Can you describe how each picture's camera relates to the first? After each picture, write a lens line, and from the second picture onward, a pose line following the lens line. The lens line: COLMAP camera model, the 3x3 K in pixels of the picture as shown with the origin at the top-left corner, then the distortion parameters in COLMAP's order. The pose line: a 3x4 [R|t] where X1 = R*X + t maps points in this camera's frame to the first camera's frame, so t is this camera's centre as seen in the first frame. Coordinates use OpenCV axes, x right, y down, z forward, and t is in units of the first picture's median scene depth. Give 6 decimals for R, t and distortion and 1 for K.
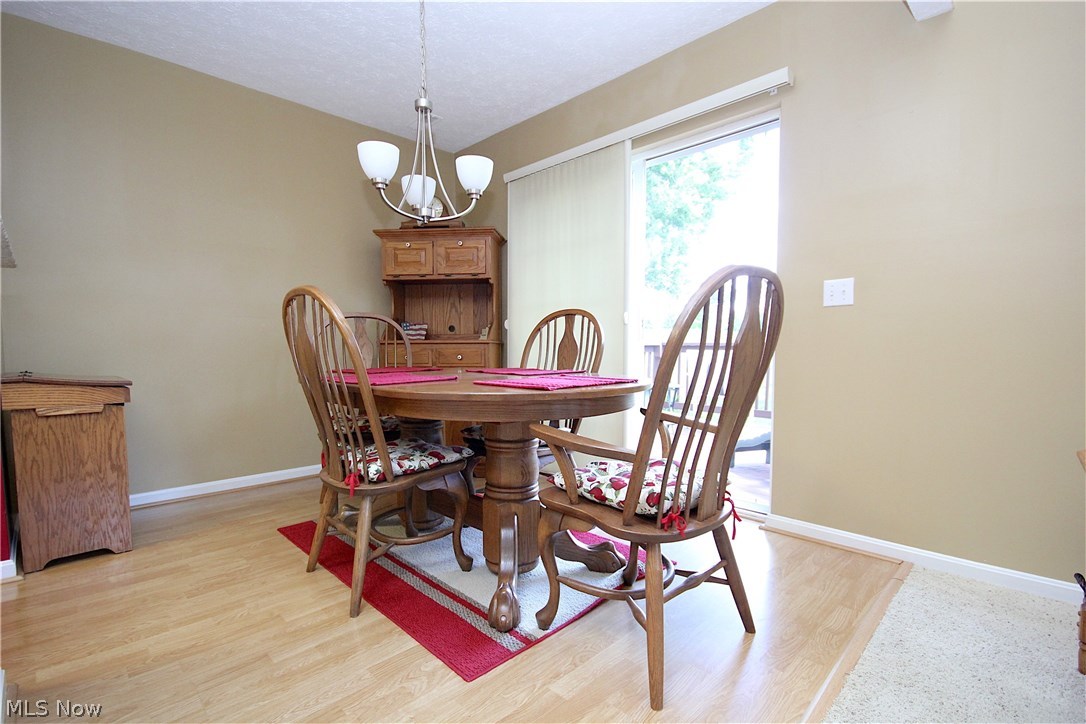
lens RADIAL K [[497.8, 0, 543.7], [0, 497.8, 380.3], [0, 0, 1]] dist [-0.000850, -0.009978]
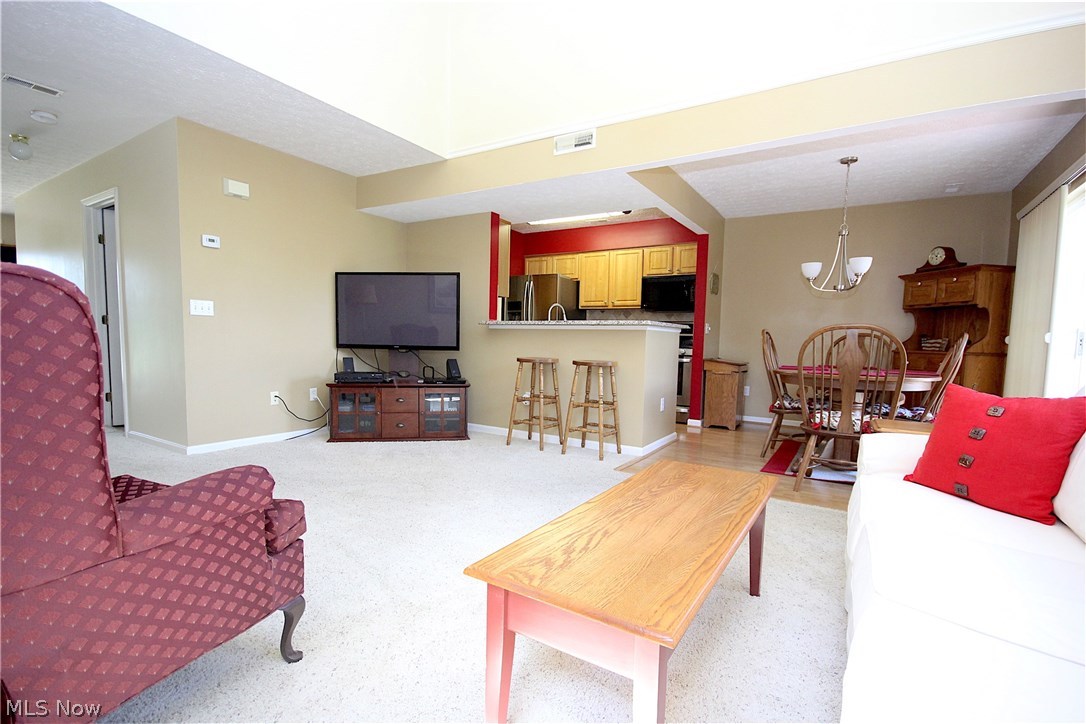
lens RADIAL K [[496.2, 0, 542.3], [0, 496.2, 378.2], [0, 0, 1]] dist [0.000458, -0.010259]
pose [[0.220095, 0.083976, -0.971857, 1.466135], [-0.090095, 0.993779, 0.065466, 0.000700], [0.971309, 0.073151, 0.226291, -0.576529]]
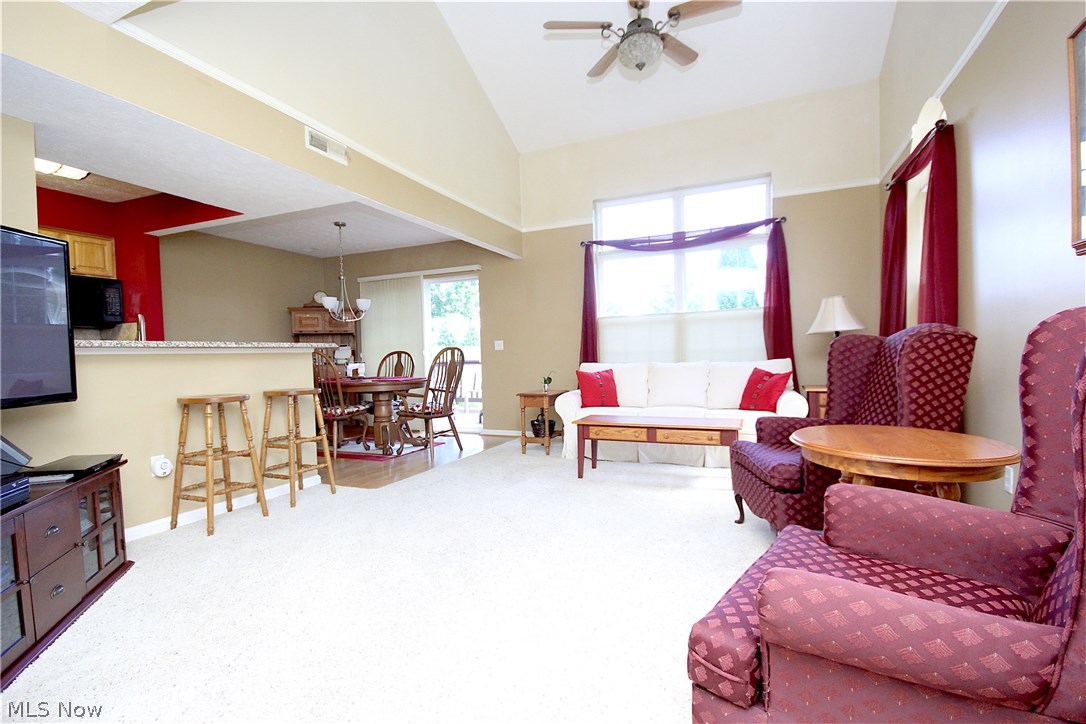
lens RADIAL K [[496.2, 0, 542.3], [0, 496.2, 378.2], [0, 0, 1]] dist [0.000458, -0.010259]
pose [[0.927399, -0.037955, 0.372144, -0.254286], [0.047383, 0.998745, -0.016218, 0.071916], [-0.371061, 0.032674, 0.928033, -1.827666]]
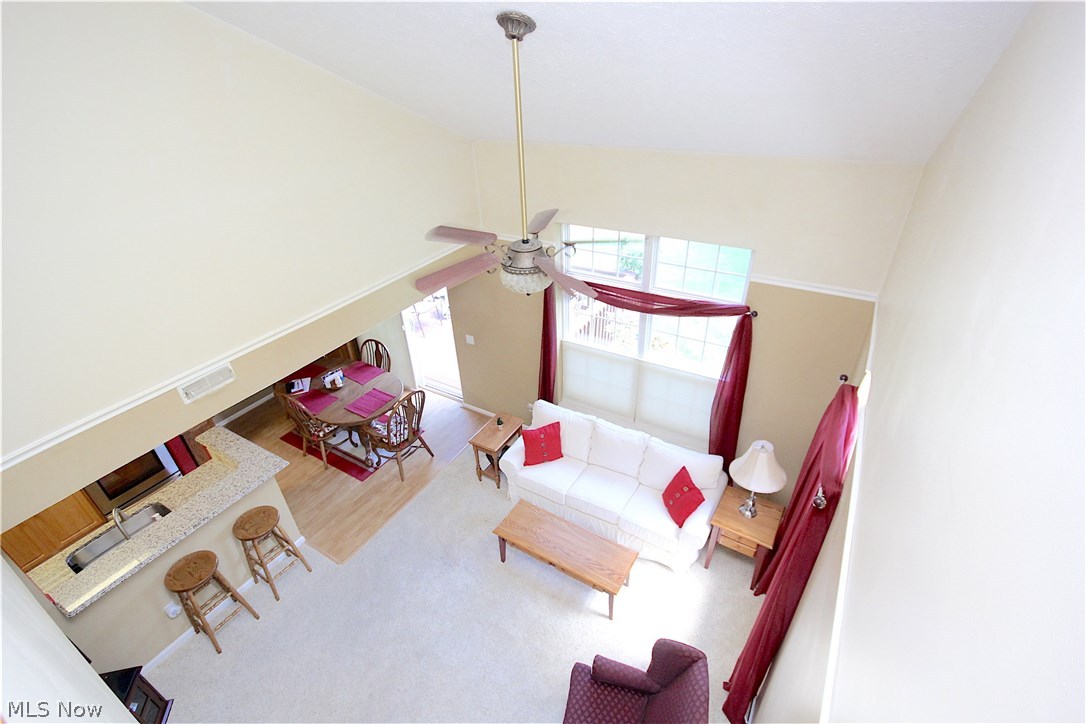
lens RADIAL K [[497.8, 0, 543.7], [0, 497.8, 380.3], [0, 0, 1]] dist [-0.000850, -0.009978]
pose [[0.970056, -0.155542, 0.186542, 0.464287], [0.042539, 0.864971, 0.500015, -1.475581], [-0.239127, -0.477108, 0.845687, -1.720522]]
